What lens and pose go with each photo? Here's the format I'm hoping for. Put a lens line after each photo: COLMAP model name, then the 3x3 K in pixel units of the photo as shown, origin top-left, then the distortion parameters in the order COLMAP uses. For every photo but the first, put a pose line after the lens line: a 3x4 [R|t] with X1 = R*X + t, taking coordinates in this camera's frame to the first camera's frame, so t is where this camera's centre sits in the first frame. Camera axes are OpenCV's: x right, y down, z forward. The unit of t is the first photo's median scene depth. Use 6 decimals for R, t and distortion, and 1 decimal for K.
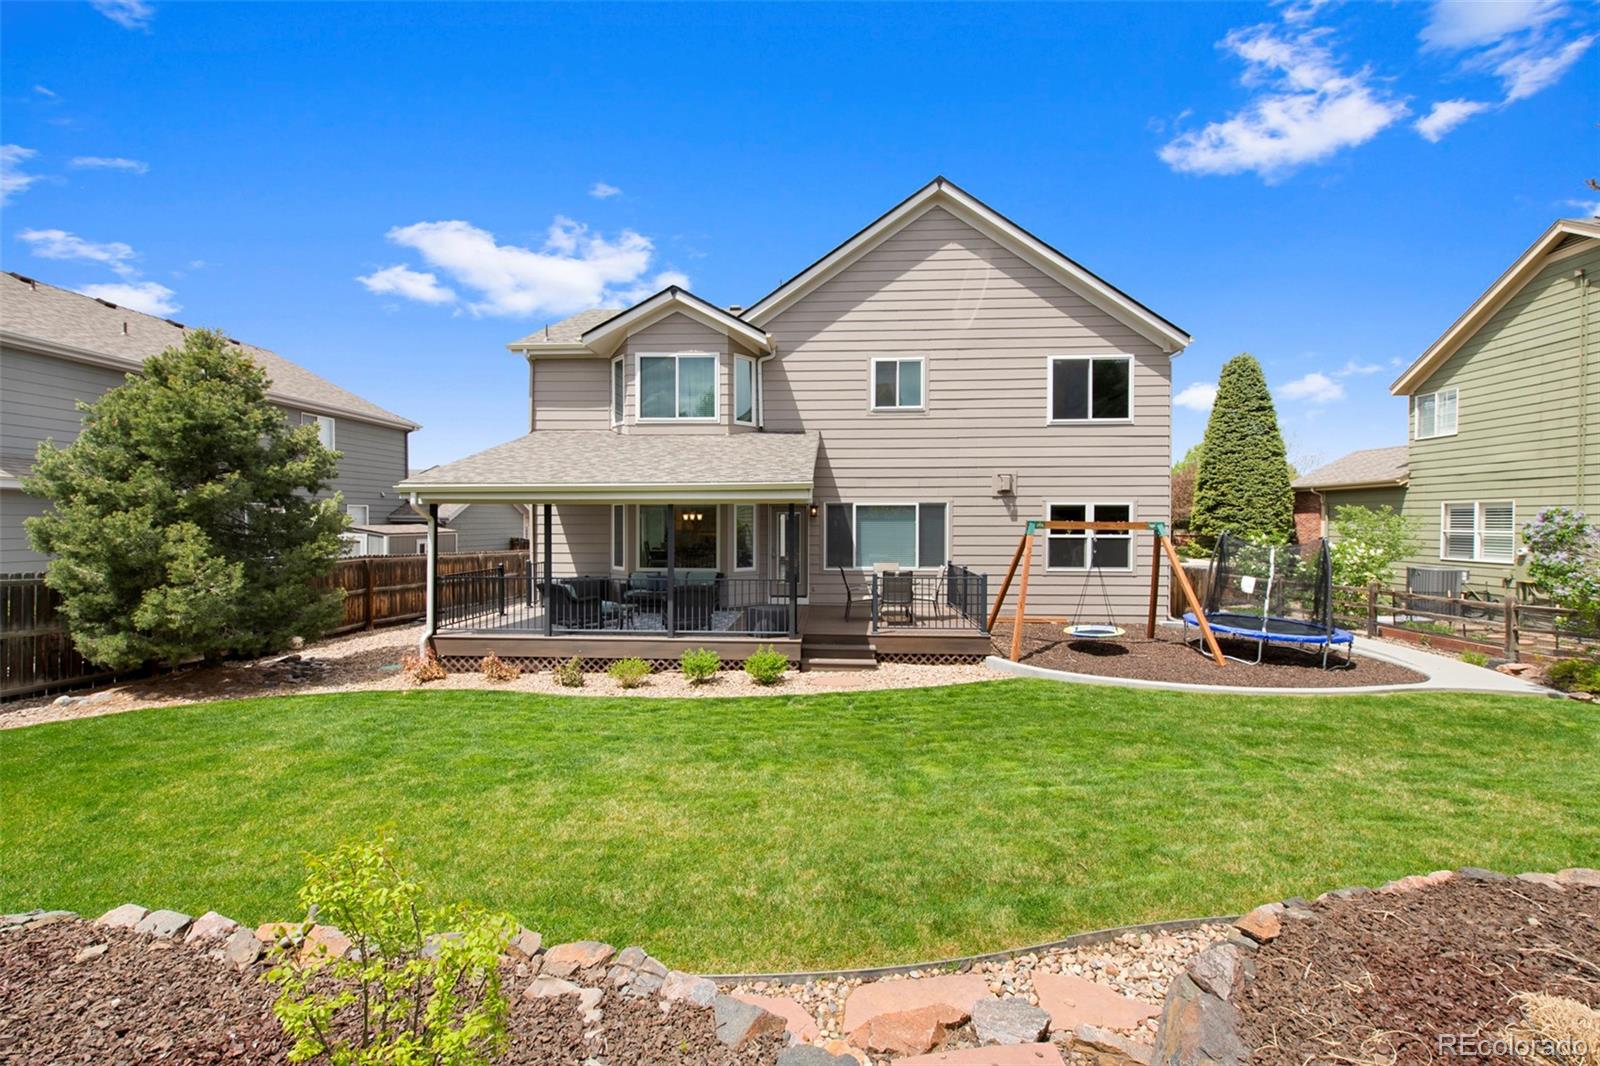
lens RADIAL K [[641.4, 0, 799.0], [0, 641.4, 526.6], [0, 0, 1]] dist [0.000136, 0.000085]
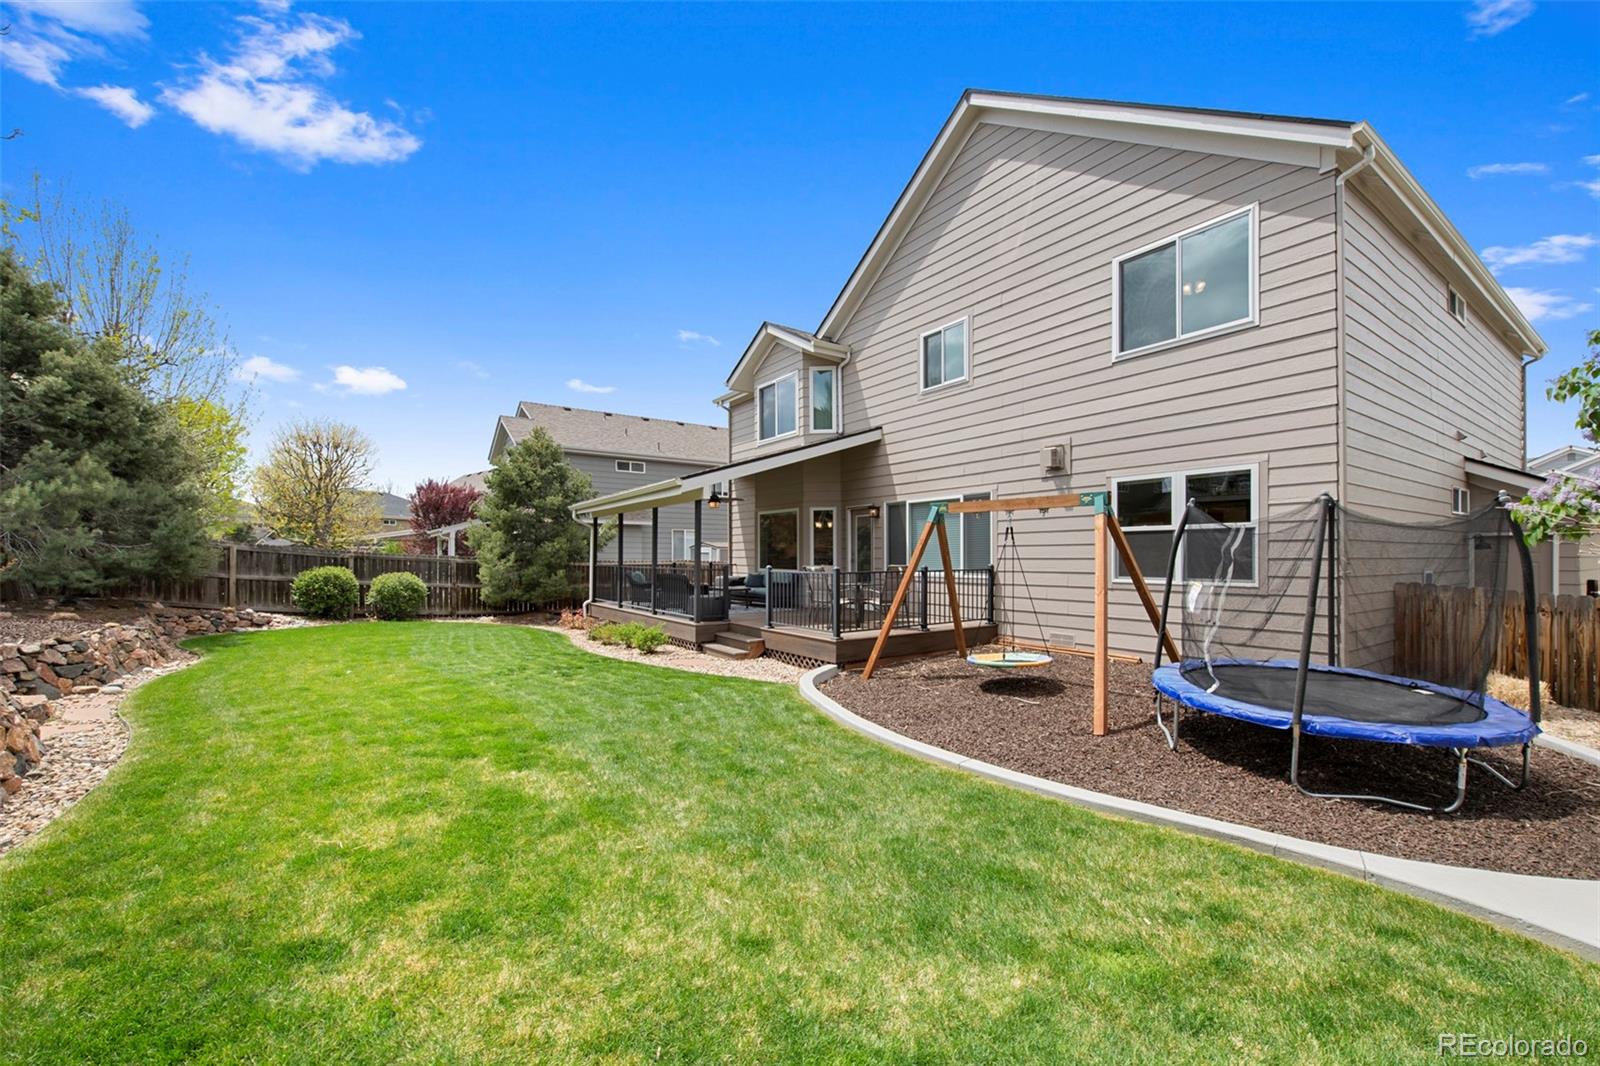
lens RADIAL K [[641.4, 0, 799.4], [0, 641.4, 555.2], [0, 0, 1]] dist [0.000136, 0.000085]
pose [[0.609291, -0.003206, -0.792940, 0.718338], [-0.004659, 0.999960, -0.007623, 0.047973], [0.792933, 0.008339, 0.609252, 0.339129]]
